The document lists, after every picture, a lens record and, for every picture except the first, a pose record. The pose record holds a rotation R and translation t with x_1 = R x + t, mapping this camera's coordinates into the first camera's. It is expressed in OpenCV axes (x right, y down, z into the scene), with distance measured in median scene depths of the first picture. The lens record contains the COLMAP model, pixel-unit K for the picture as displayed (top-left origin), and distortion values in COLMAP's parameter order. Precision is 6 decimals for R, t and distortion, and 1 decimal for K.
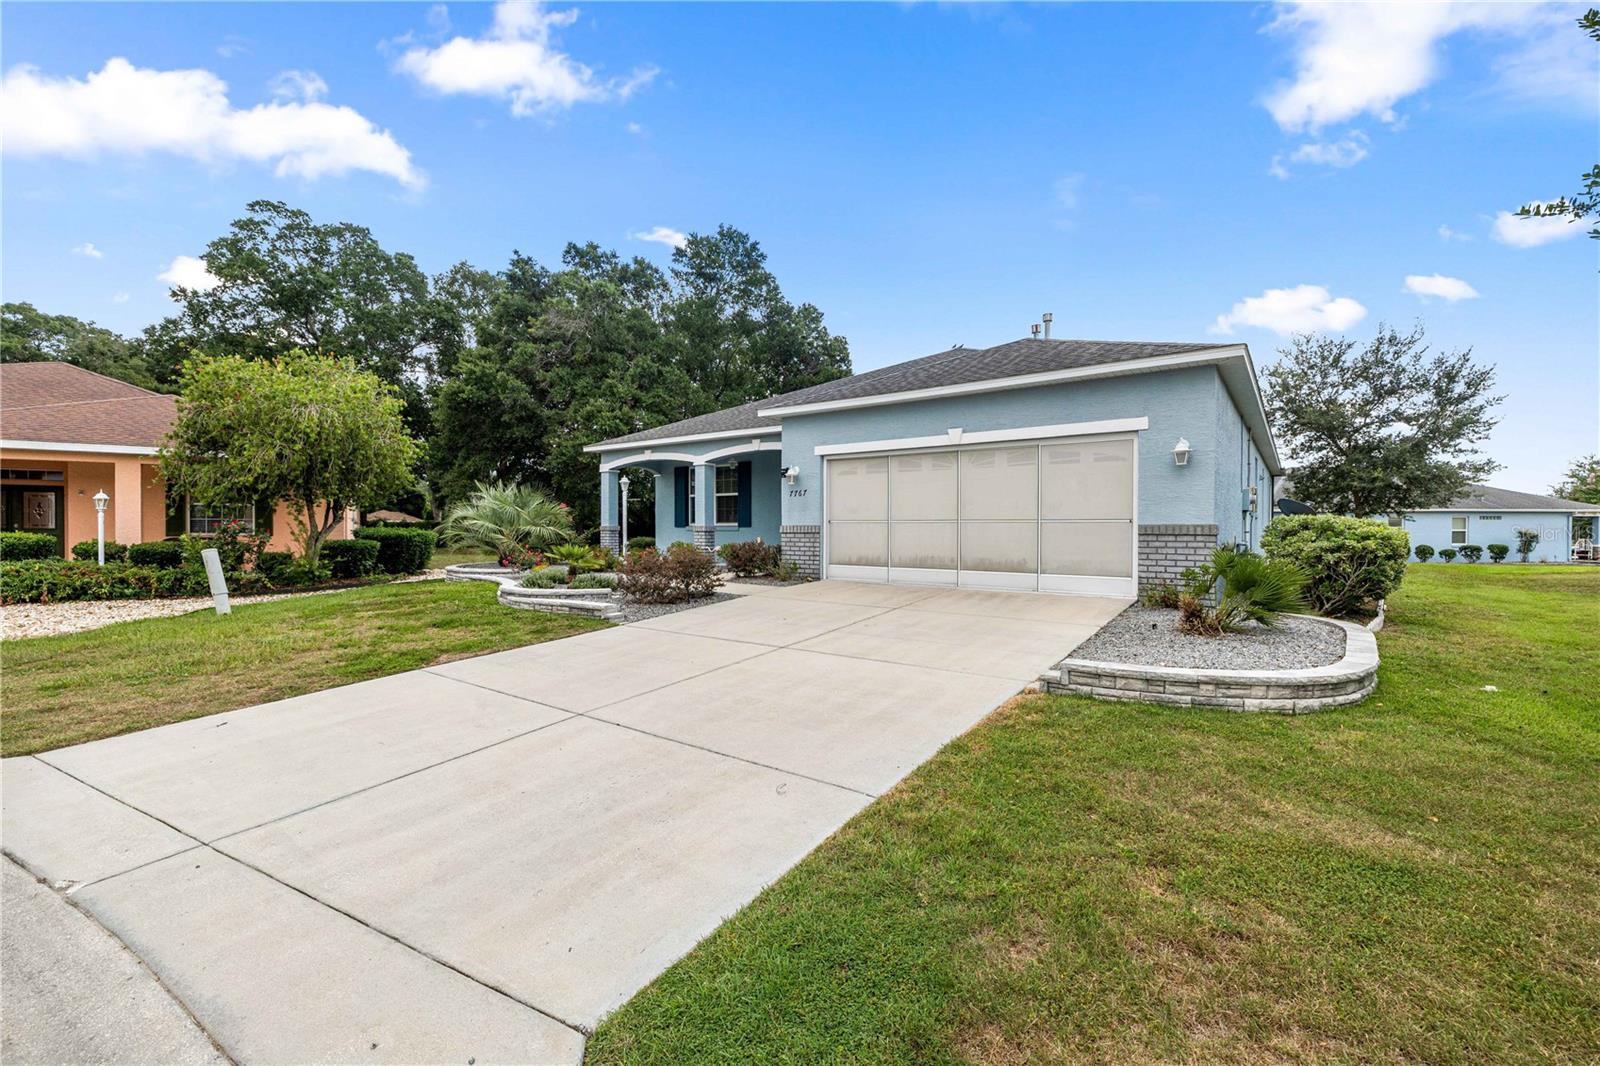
lens RADIAL K [[673.5, 0, 792.4], [0, 673.5, 528.7], [0, 0, 1]] dist [-0.000741, -0.000859]
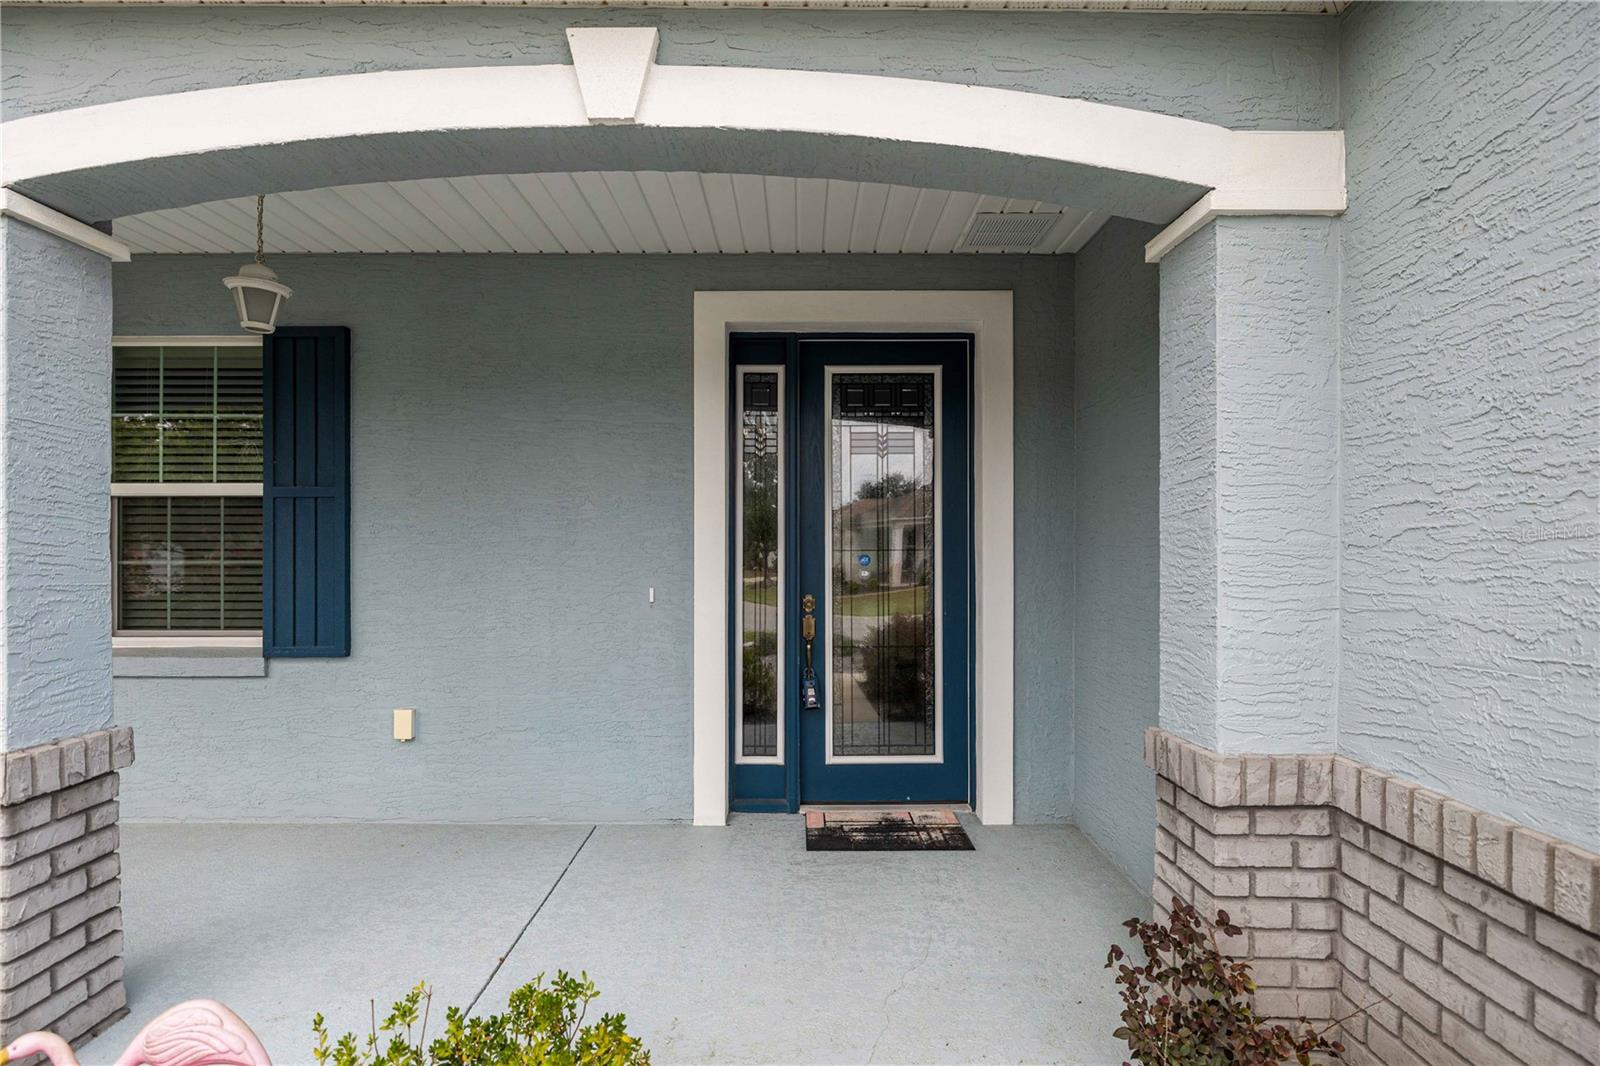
lens RADIAL K [[753.2, 0, 796.0], [0, 753.2, 542.9], [0, 0, 1]] dist [-0.003788, -0.000259]
pose [[0.801310, 0.002422, 0.598244, -0.048108], [-0.000506, 0.999994, -0.003370, -0.019085], [-0.598249, 0.002398, 0.801307, 0.399879]]
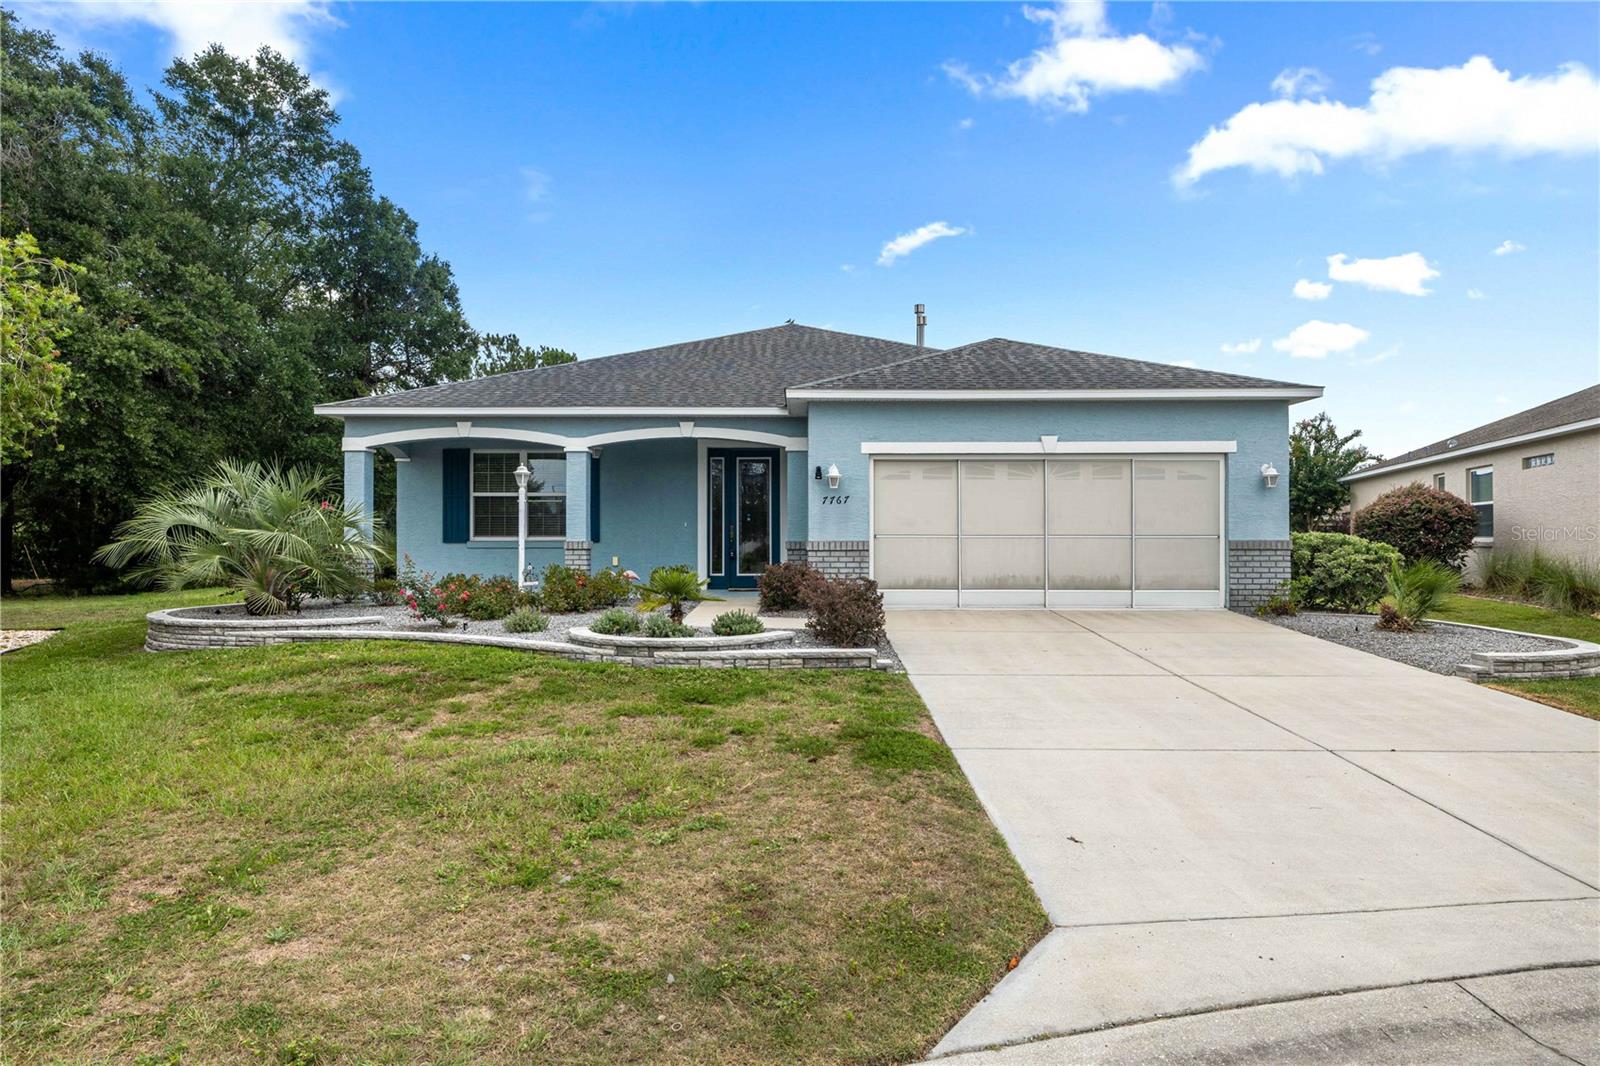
lens RADIAL K [[913.0, 0, 785.5], [0, 913.0, 528.8], [0, 0, 1]] dist [0.002340, 0.001347]
pose [[0.805400, 0.006593, 0.592695, -0.252121], [0.002156, 0.999899, -0.014052, -0.001495], [-0.592728, 0.012596, 0.805305, 0.066317]]
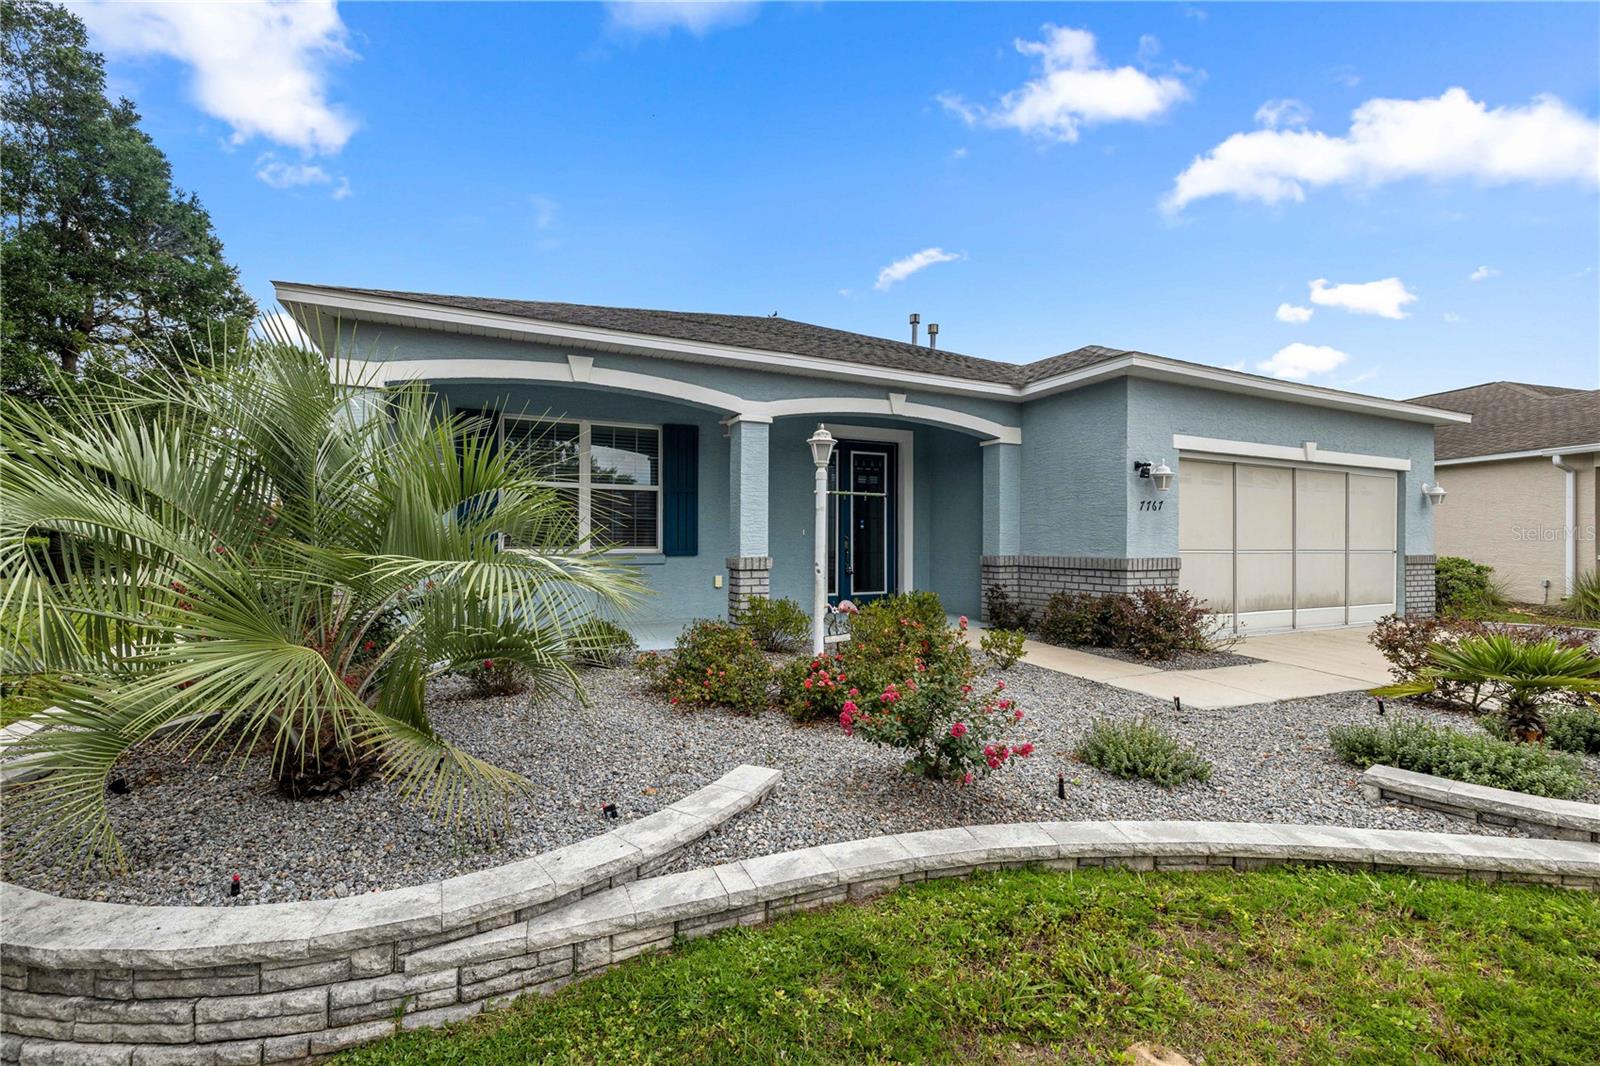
lens RADIAL K [[673.5, 0, 792.6], [0, 673.5, 537.2], [0, 0, 1]] dist [-0.000741, -0.000859]
pose [[0.461468, 0.005858, 0.887138, -0.257589], [-0.001997, 0.999983, -0.005564, -0.007473], [-0.887155, 0.000796, 0.461471, 0.378639]]
